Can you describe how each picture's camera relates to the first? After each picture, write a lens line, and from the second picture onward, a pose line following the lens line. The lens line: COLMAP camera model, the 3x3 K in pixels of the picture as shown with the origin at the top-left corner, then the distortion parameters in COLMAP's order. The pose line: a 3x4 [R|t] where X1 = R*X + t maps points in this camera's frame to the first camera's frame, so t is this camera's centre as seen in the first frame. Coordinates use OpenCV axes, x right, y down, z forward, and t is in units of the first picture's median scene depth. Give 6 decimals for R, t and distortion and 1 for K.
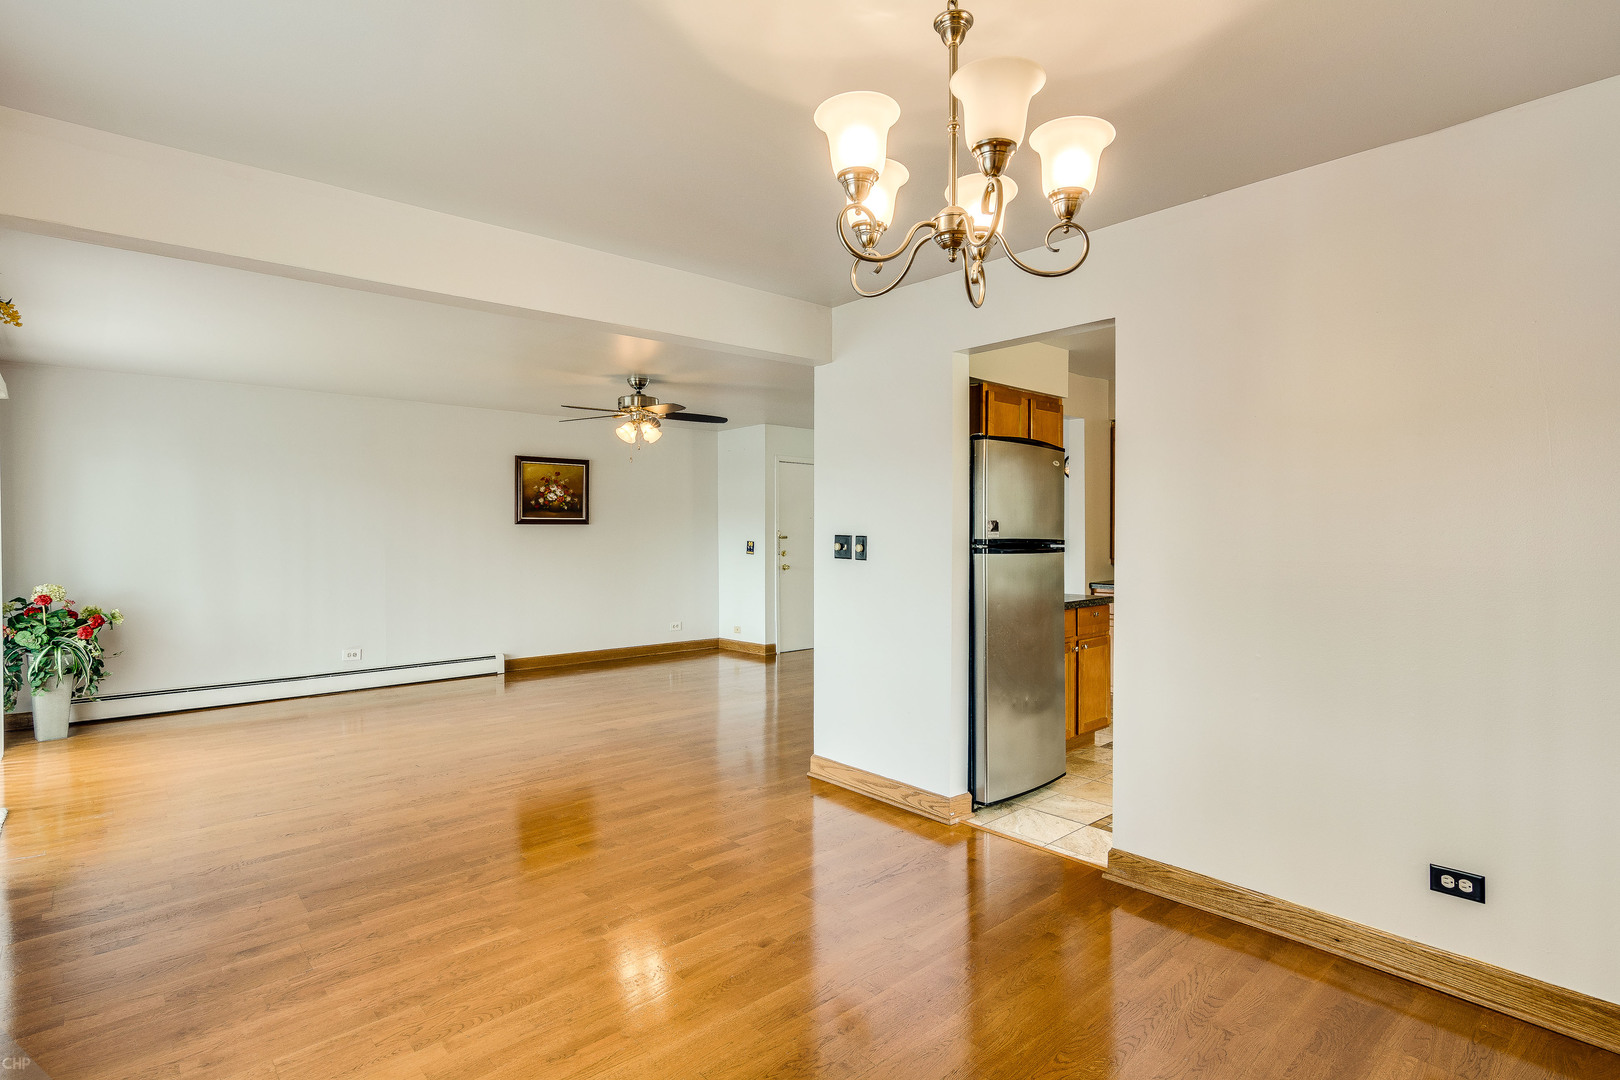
lens RADIAL K [[805.1, 0, 804.7], [0, 805.1, 535.1], [0, 0, 1]] dist [0.001539, 0.004754]
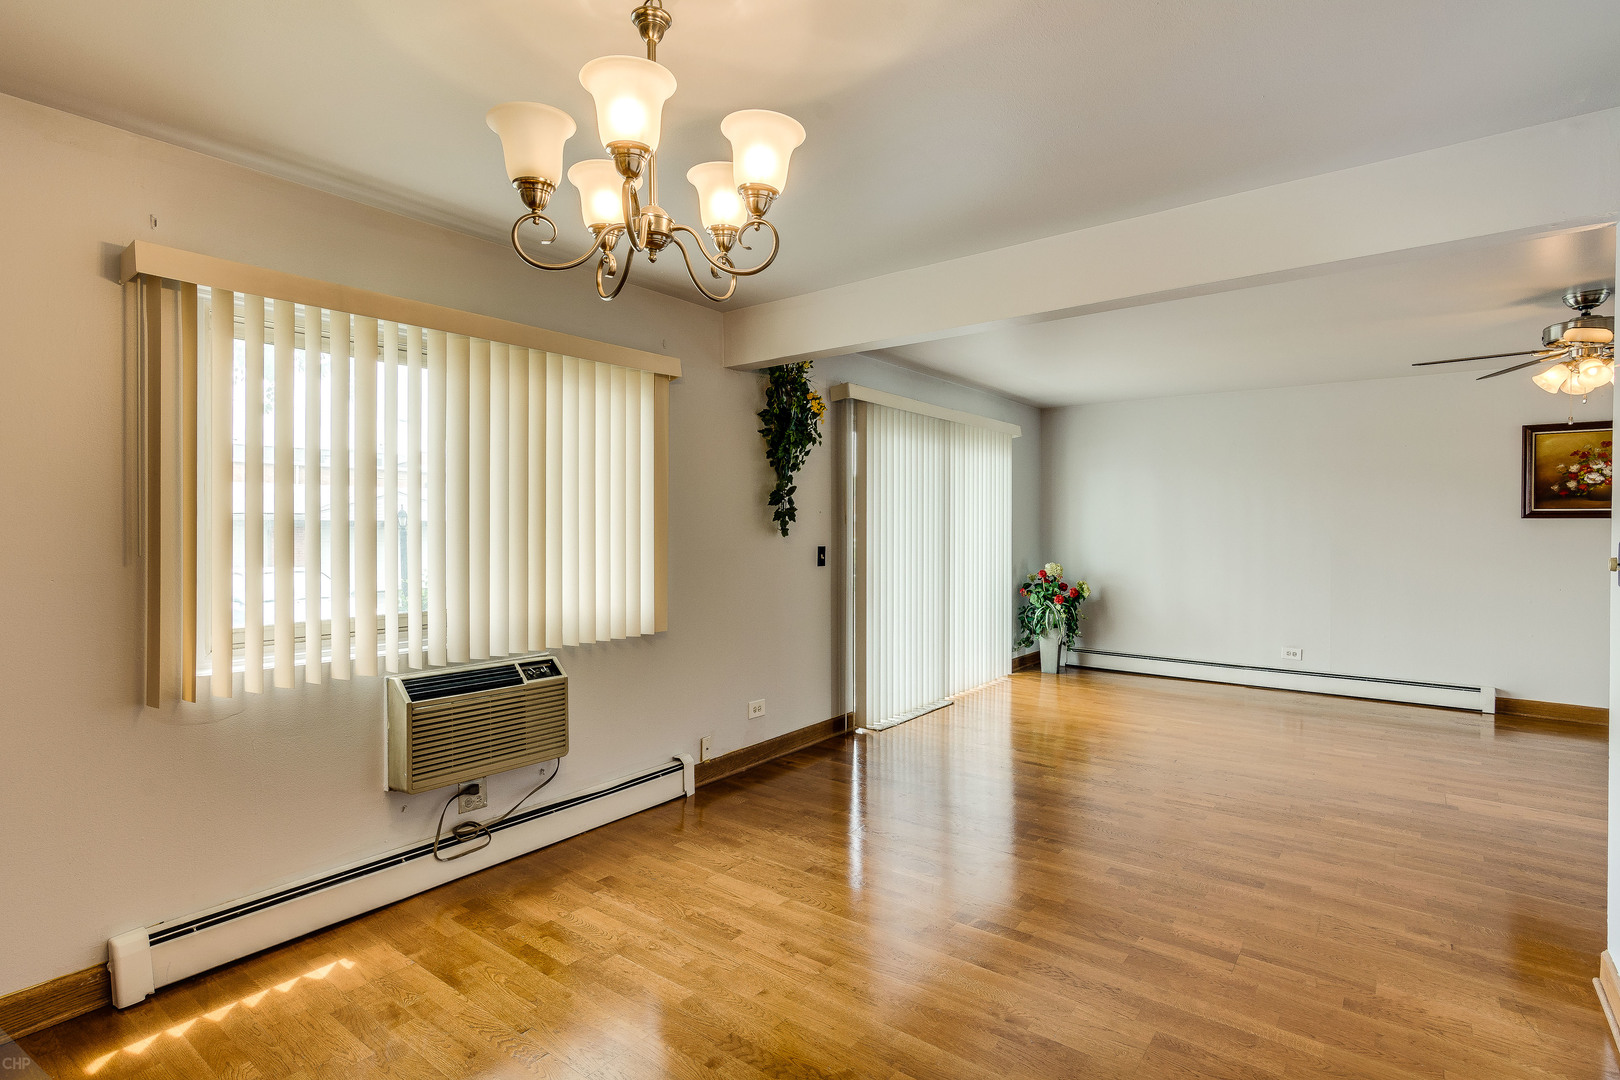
lens RADIAL K [[805.1, 0, 802.3], [0, 805.1, 529.6], [0, 0, 1]] dist [0.001539, 0.004754]
pose [[0.192039, 0.011447, -0.981320, 0.276434], [-0.008176, 0.999916, 0.010064, -0.005737], [0.981353, 0.006090, 0.192117, 0.232414]]
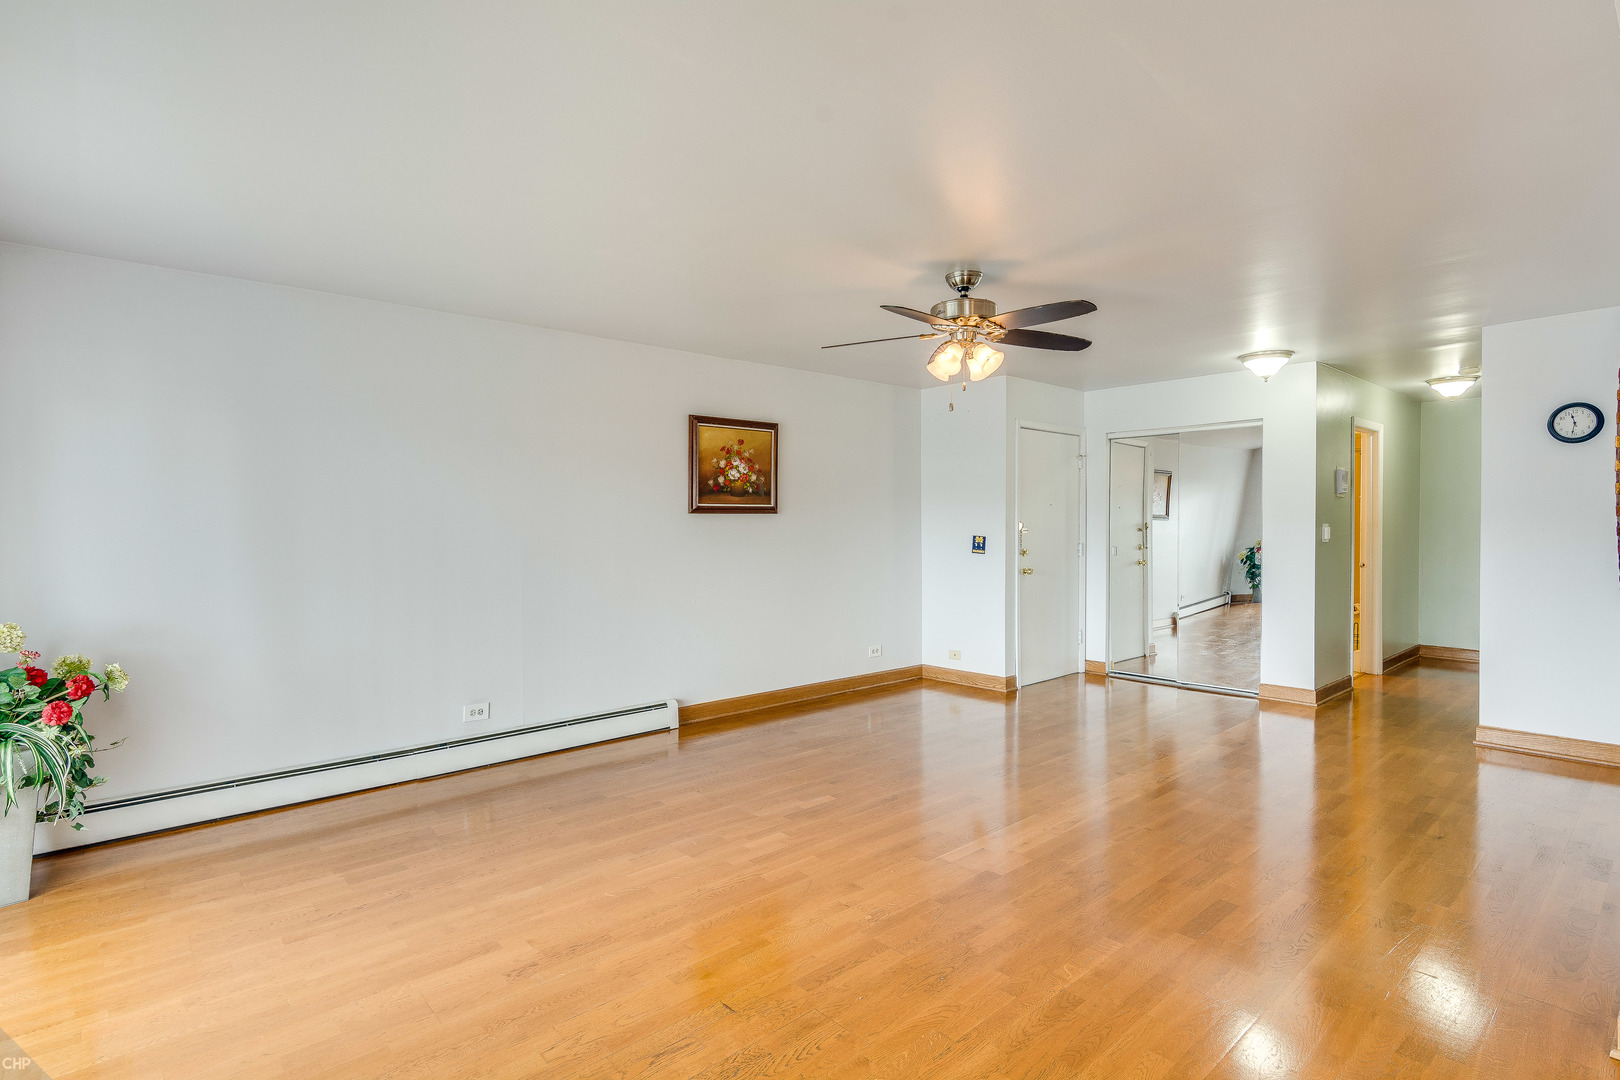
lens RADIAL K [[805.1, 0, 811.3], [0, 805.1, 533.1], [0, 0, 1]] dist [0.001539, 0.004754]
pose [[0.999983, -0.003084, -0.004957, -0.282222], [0.003130, 0.999951, 0.009408, -0.003079], [0.004928, -0.009423, 0.999943, 0.341848]]
